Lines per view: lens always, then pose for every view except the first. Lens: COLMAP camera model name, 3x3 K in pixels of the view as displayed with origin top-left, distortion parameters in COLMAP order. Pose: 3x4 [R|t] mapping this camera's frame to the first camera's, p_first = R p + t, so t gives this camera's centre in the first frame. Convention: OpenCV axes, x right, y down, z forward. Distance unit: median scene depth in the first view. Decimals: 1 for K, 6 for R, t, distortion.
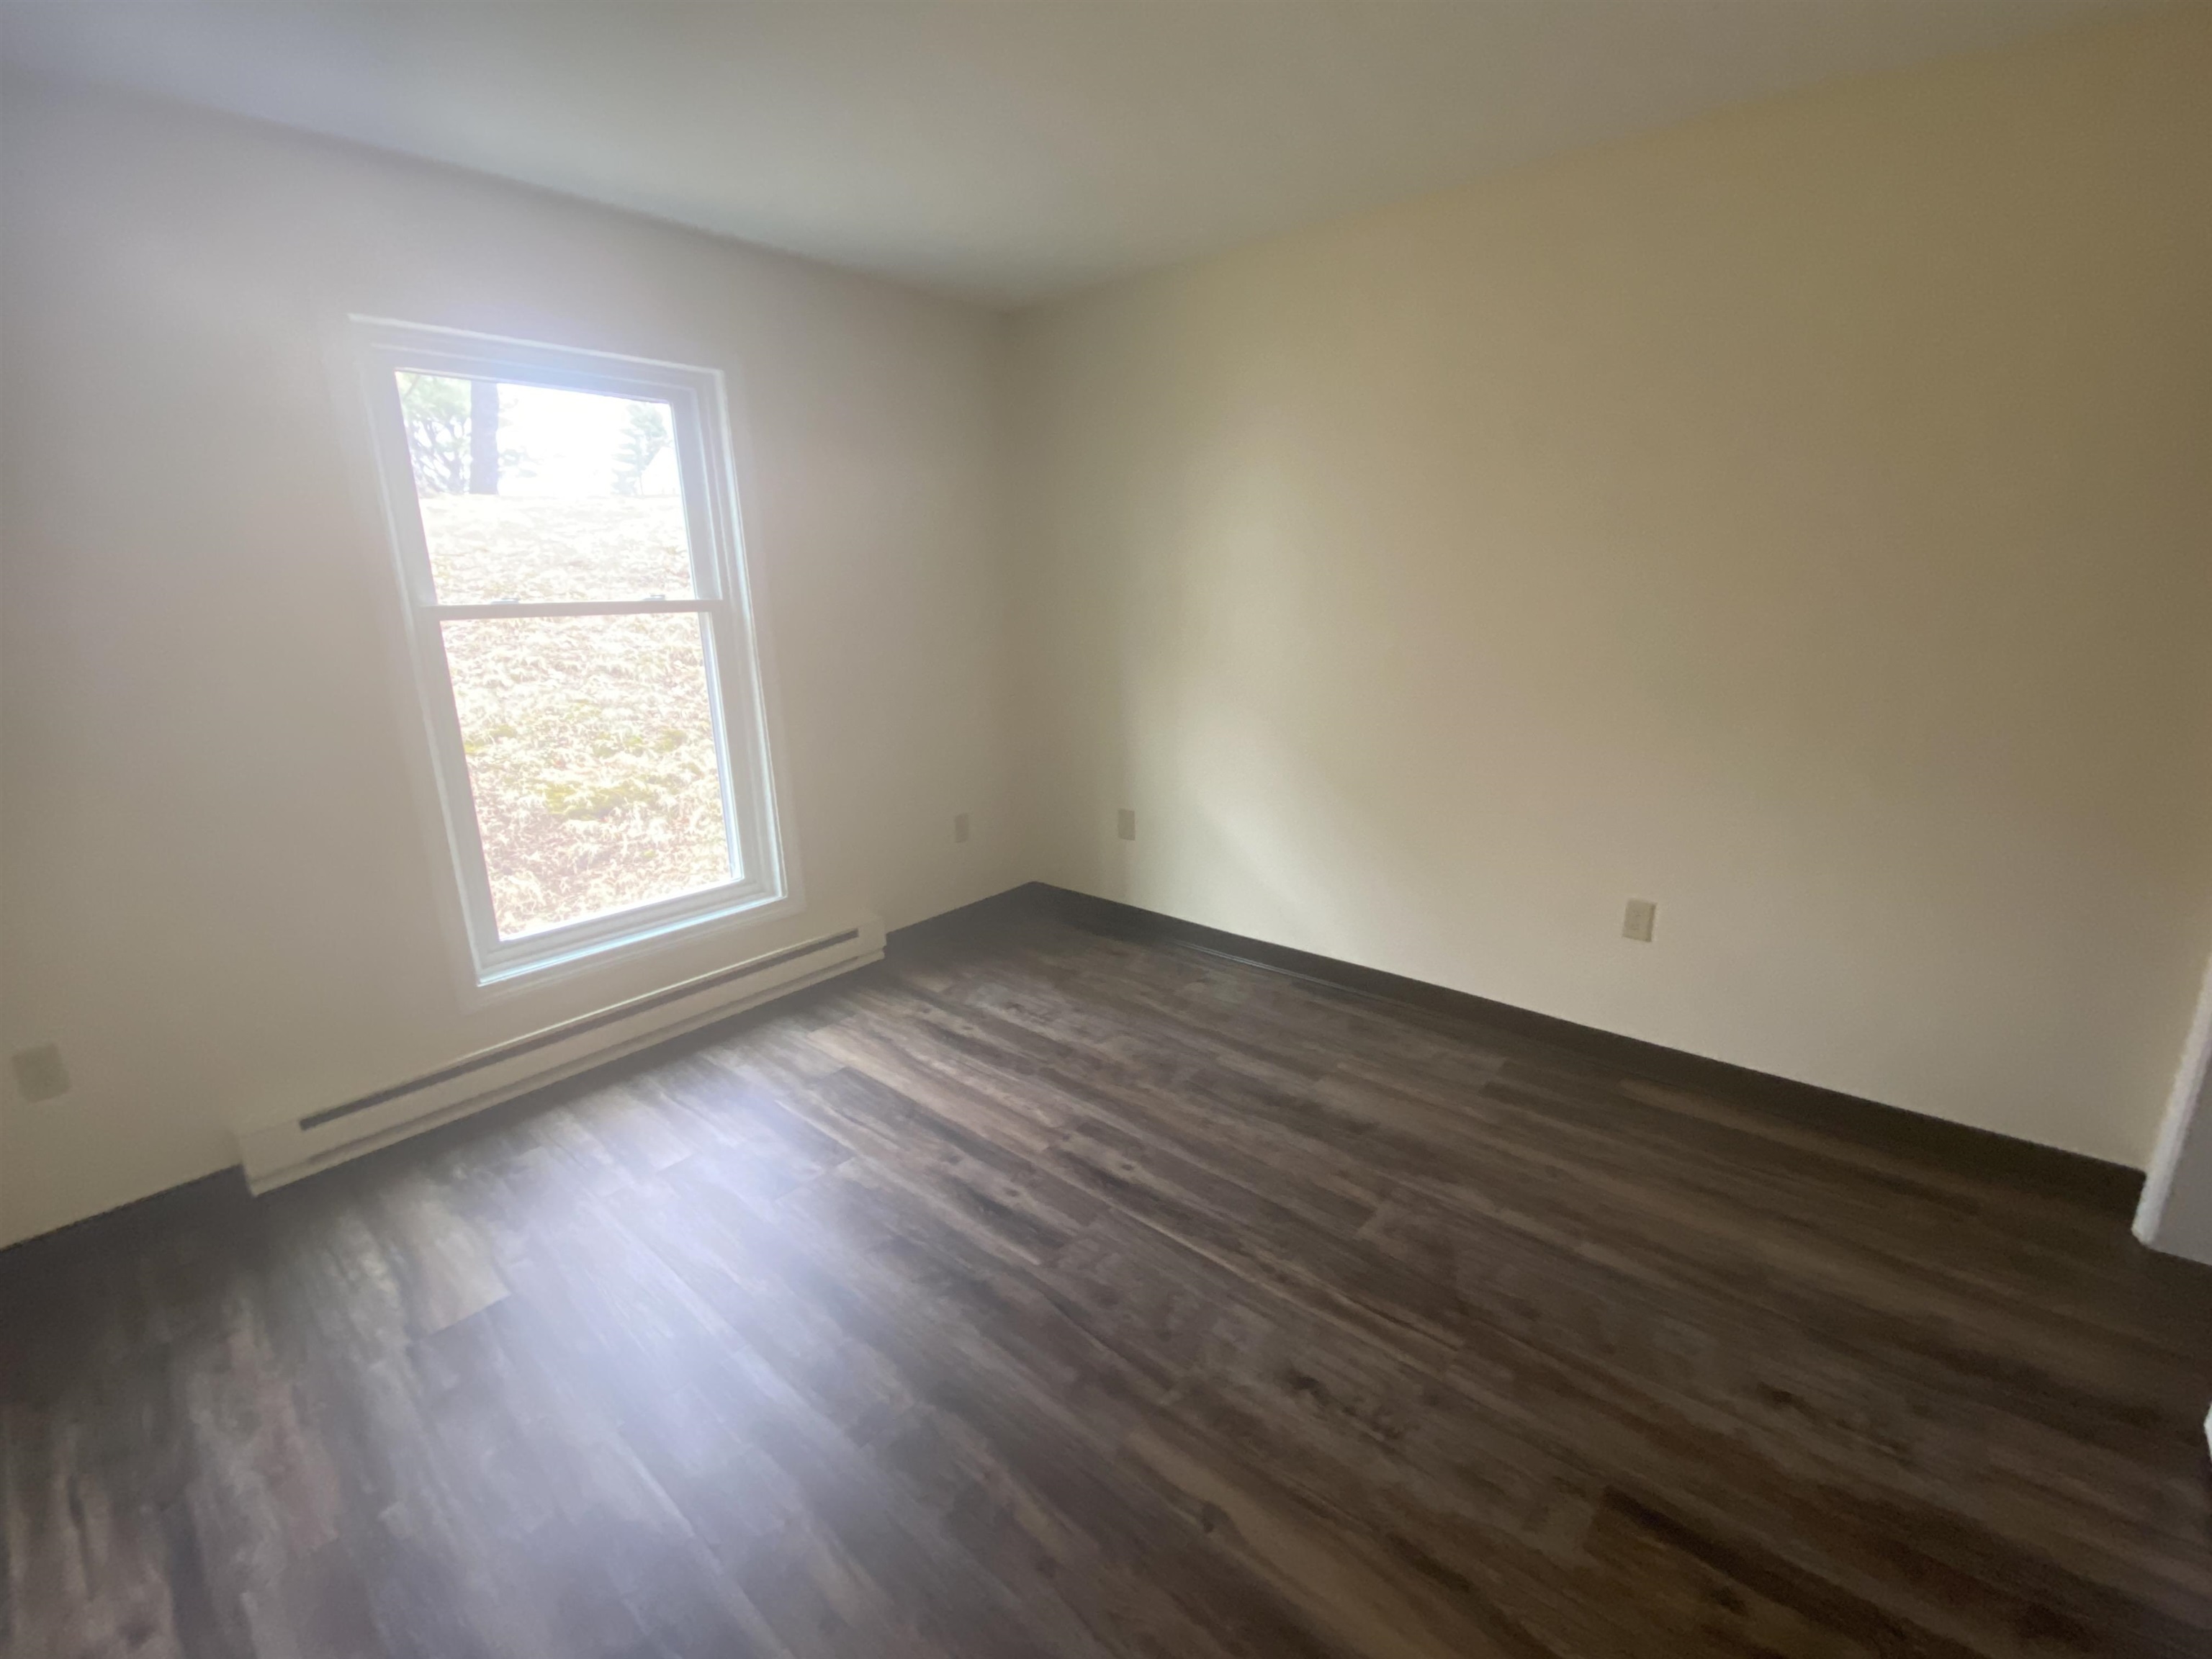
lens RADIAL K [[927.3, 0, 1071.5], [0, 927.3, 749.6], [0, 0, 1]] dist [0.070345, -0.045915]
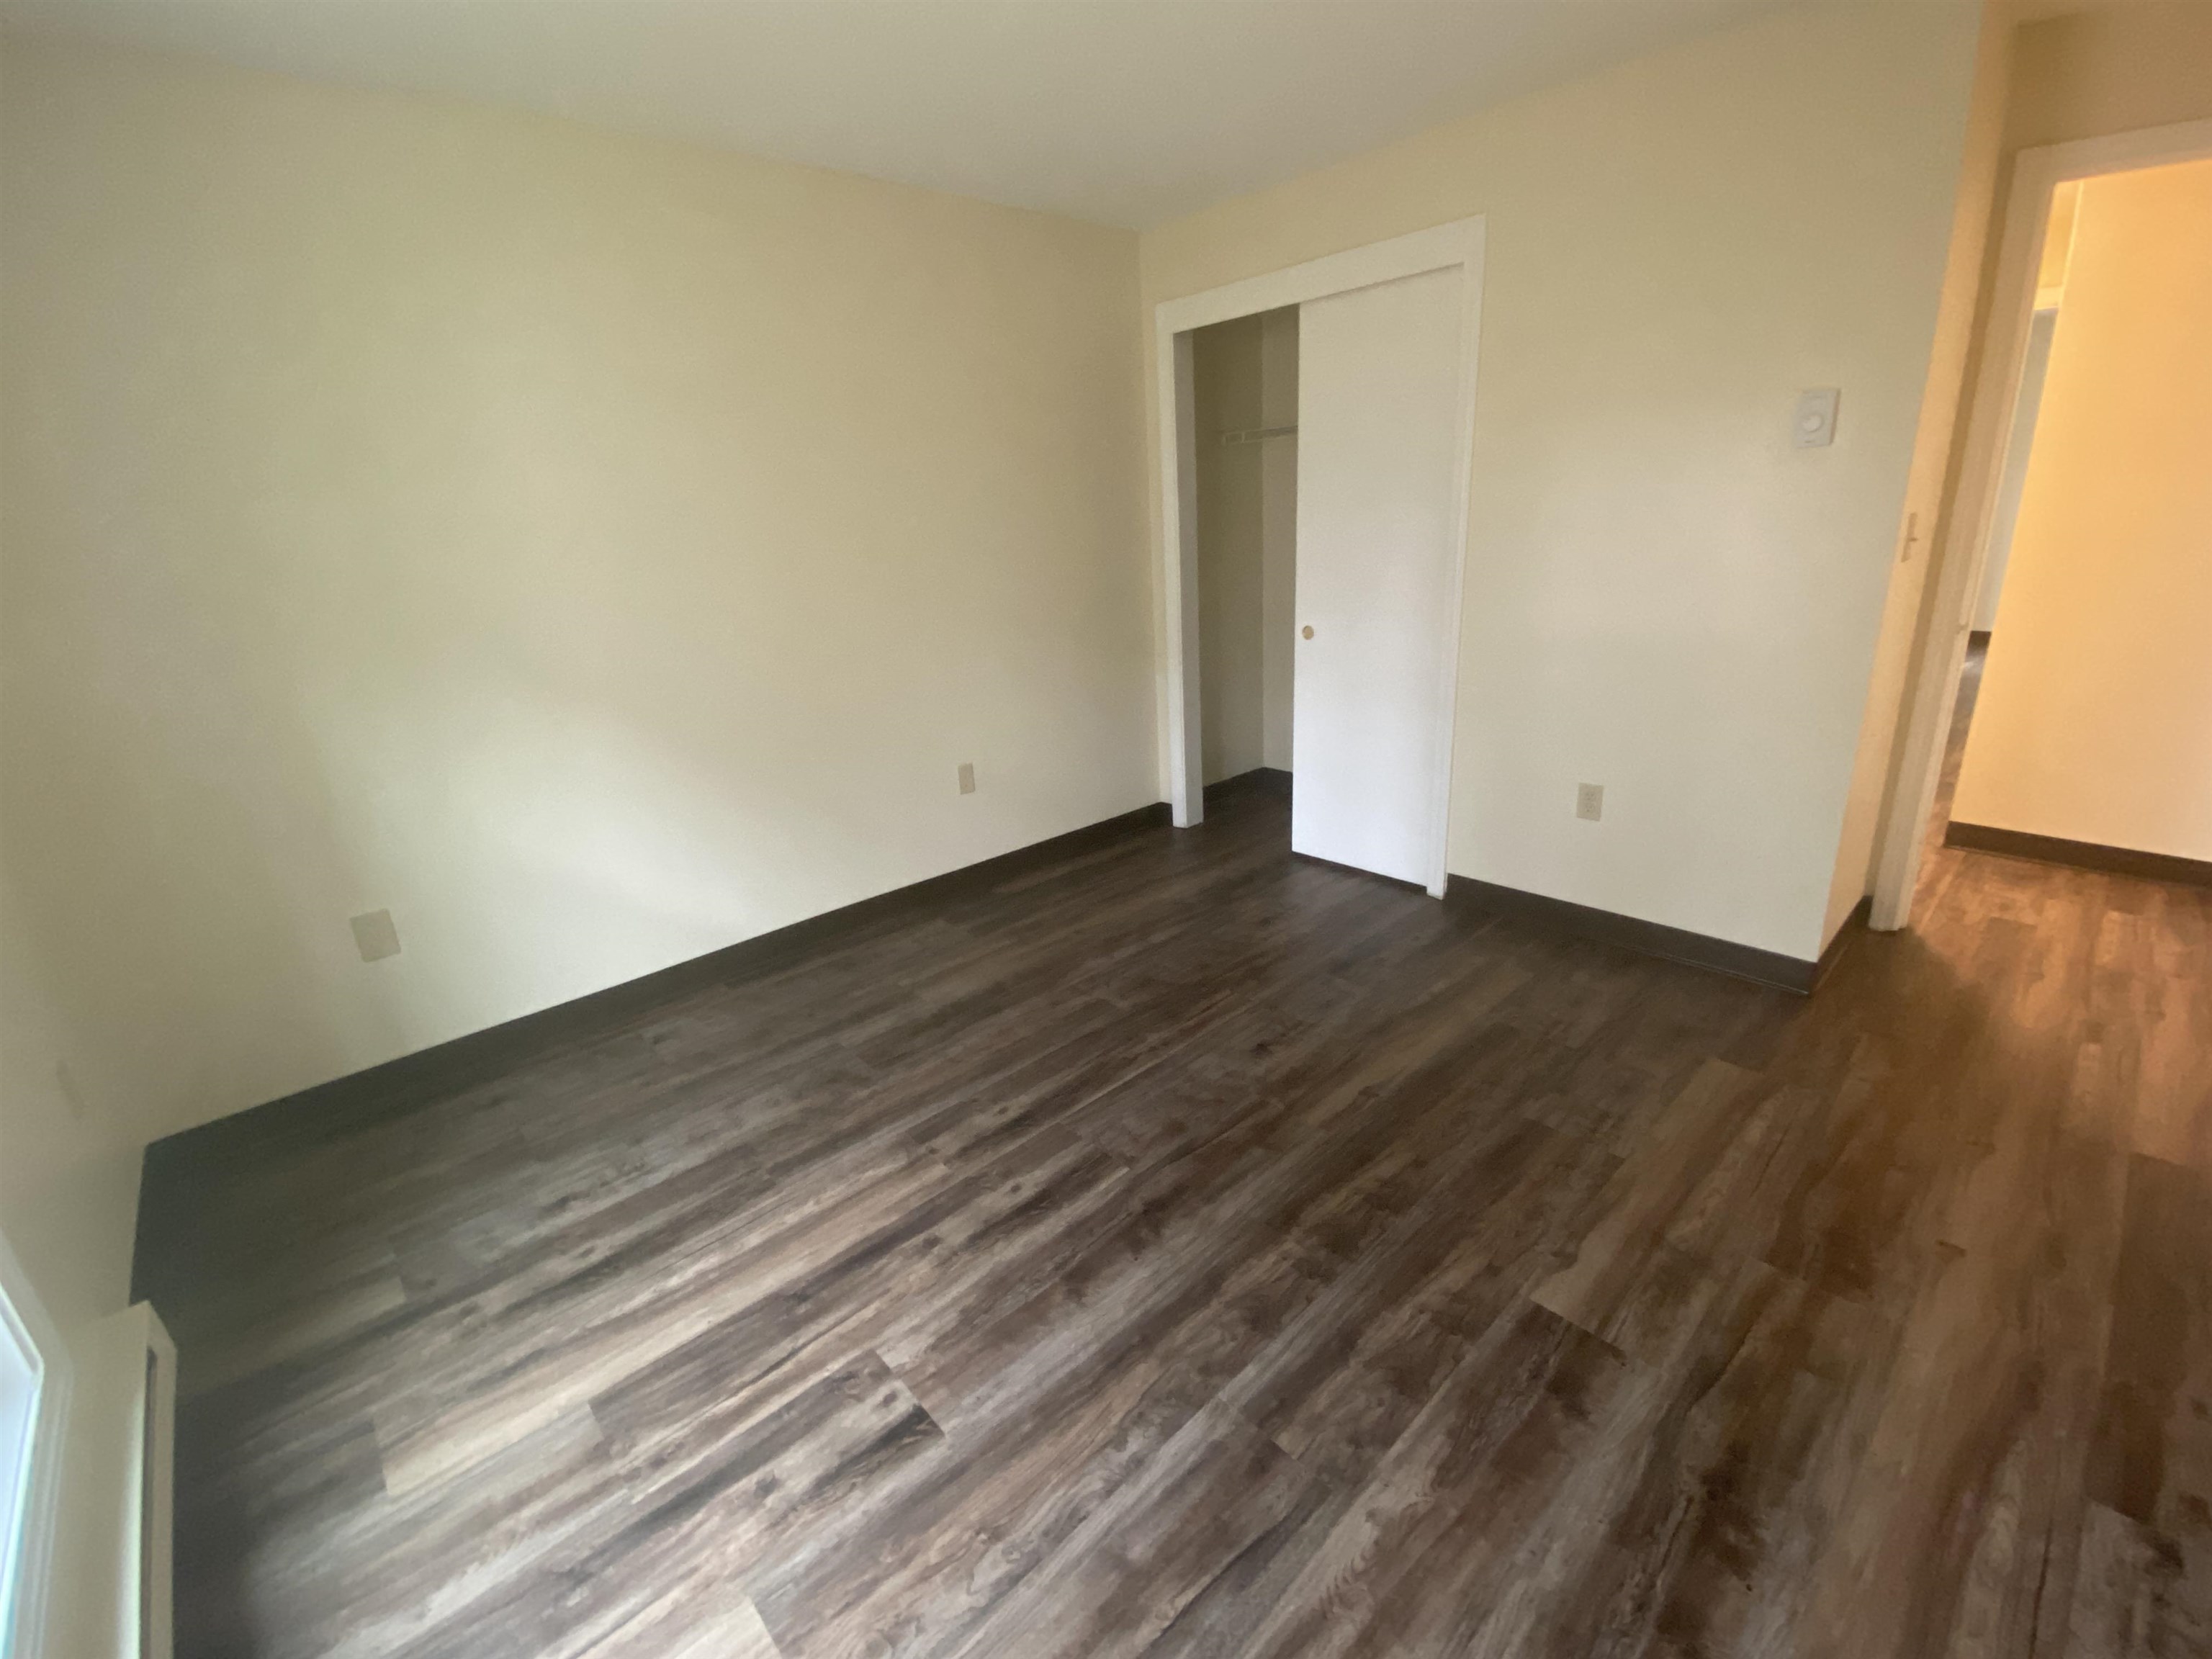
lens RADIAL K [[954.1, 0, 1098.7], [0, 954.1, 829.4], [0, 0, 1]] dist [0.036925, -0.026746]
pose [[0.110643, -0.295722, 0.948845, -0.755703], [0.226646, 0.937058, 0.265619, -0.076380], [-0.967672, 0.185663, 0.170703, 0.633903]]
